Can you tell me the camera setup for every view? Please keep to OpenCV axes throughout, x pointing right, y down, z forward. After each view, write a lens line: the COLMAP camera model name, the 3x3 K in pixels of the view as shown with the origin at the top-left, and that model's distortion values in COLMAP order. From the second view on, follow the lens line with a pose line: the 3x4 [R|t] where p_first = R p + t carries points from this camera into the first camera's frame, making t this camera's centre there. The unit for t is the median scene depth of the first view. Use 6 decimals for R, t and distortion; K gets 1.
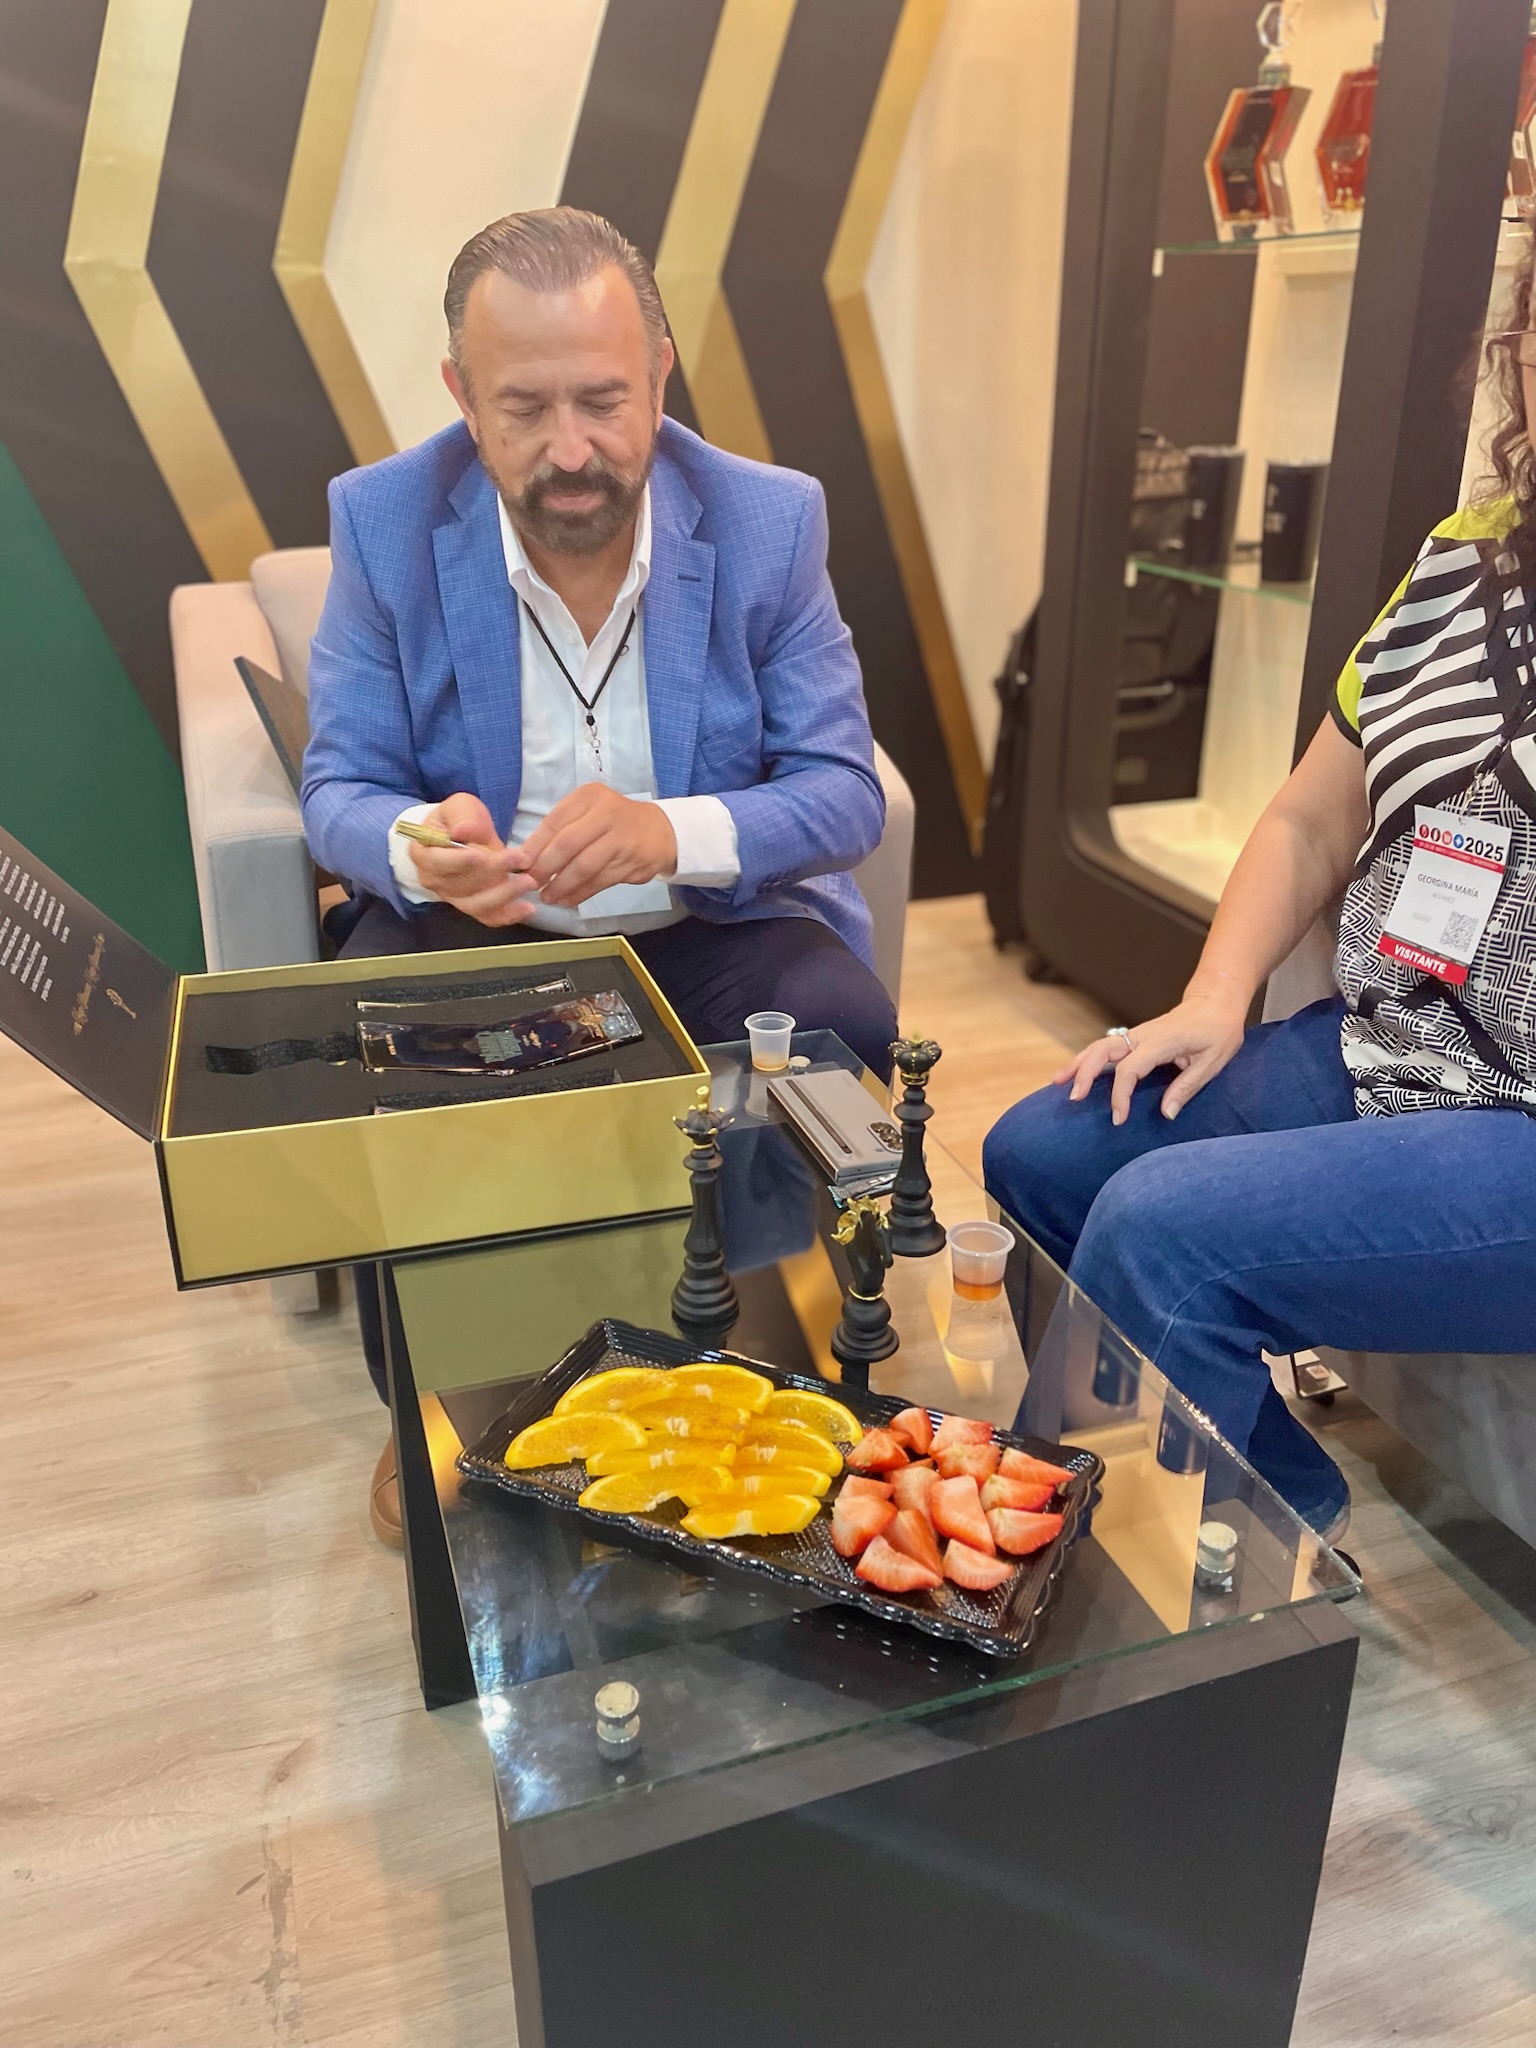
lens RADIAL K [[1546.0, 0, 787.4], [0, 1546.0, 1025.7], [0, 0, 1]] dist [0.105232, -0.137798]
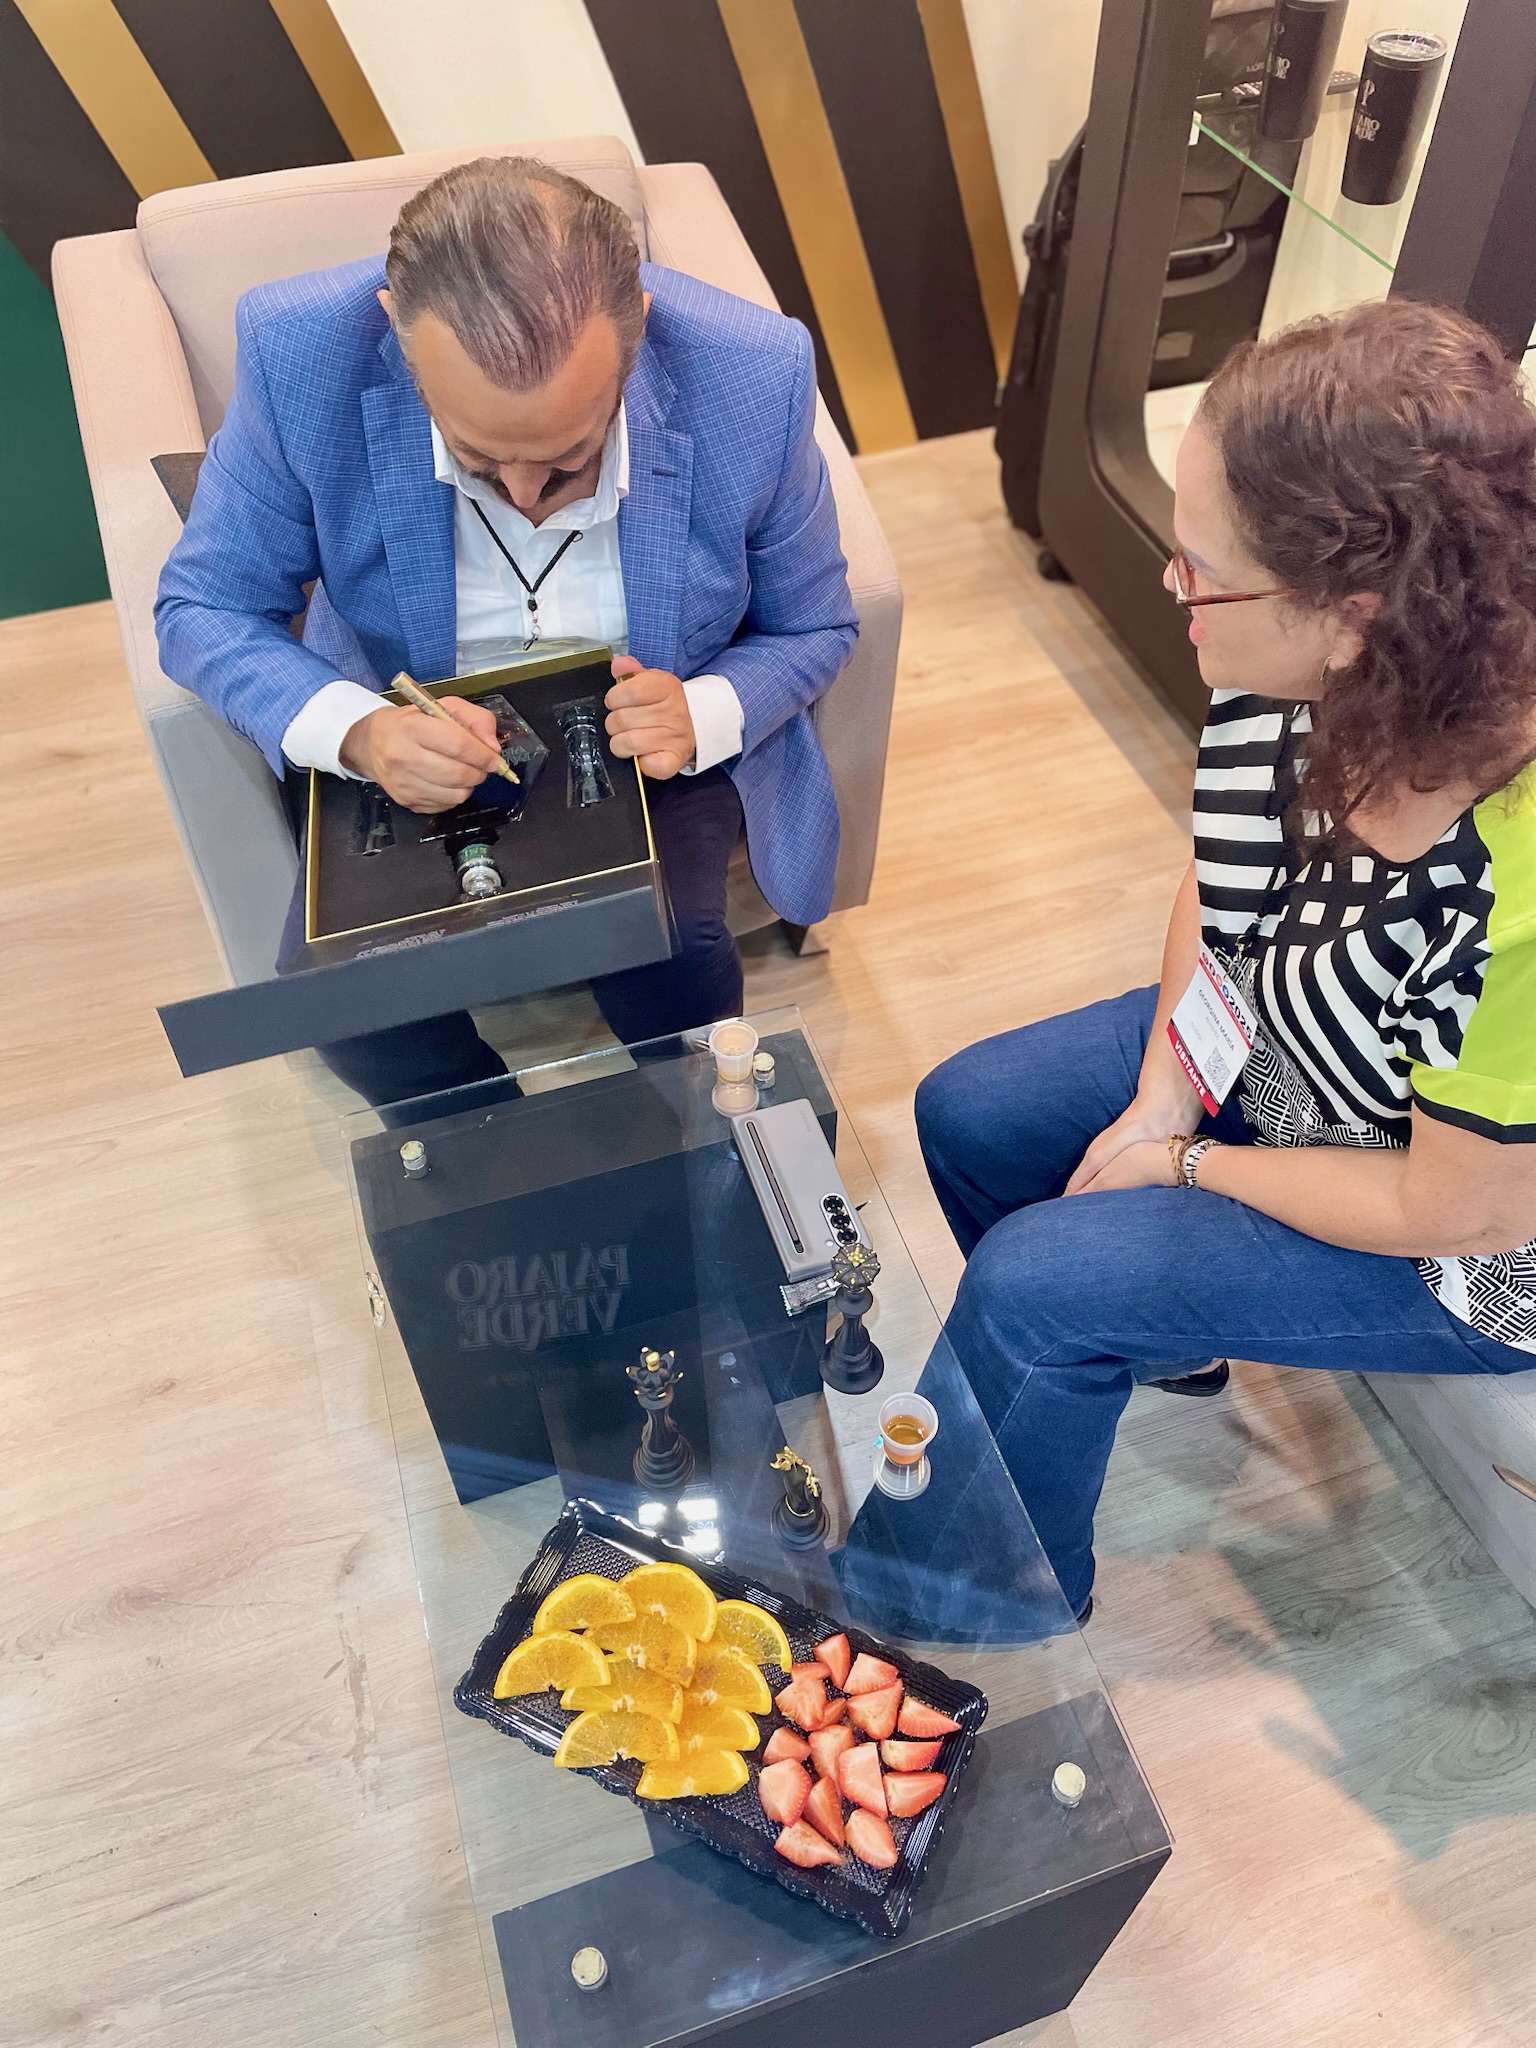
lens RADIAL K [[1541.9, 0, 780.4], [0, 1541.9, 1011.8], [0, 0, 1]] dist [0.095532, -0.119780]
pose [[0.999843, 0.008782, -0.015403, 0.037627], [-0.000978, 0.894716, 0.446635, -0.499114], [0.017703, -0.446550, 0.894583, 0.102530]]
